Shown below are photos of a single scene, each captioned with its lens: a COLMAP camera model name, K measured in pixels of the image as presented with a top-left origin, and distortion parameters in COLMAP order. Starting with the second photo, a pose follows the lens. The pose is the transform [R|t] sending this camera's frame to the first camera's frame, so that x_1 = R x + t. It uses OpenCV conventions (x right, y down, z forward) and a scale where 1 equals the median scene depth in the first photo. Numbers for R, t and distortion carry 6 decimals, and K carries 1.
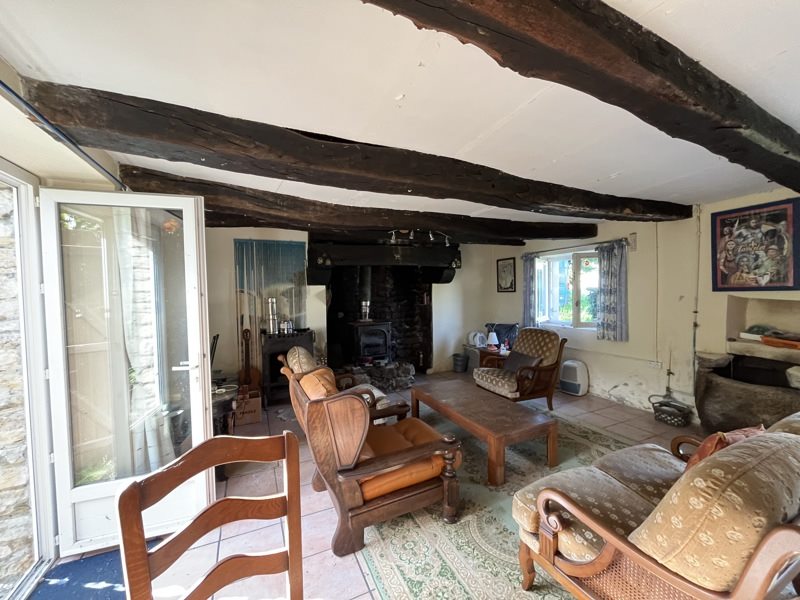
lens RADIAL K [[323.8, 0, 401.4], [0, 323.8, 302.5], [0, 0, 1]] dist [-0.002306, -0.000032]
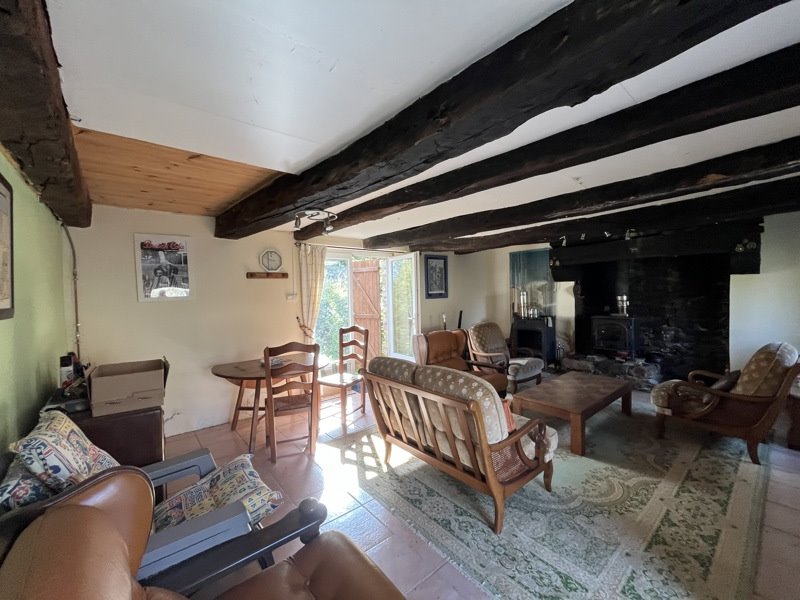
lens RADIAL K [[323.8, 0, 401.5], [0, 323.8, 299.8], [0, 0, 1]] dist [-0.002306, -0.000032]
pose [[0.267232, 0.035775, -0.962968, 0.742442], [-0.018290, 0.999319, 0.032050, -0.012685], [0.963459, 0.009048, 0.267705, 0.088754]]
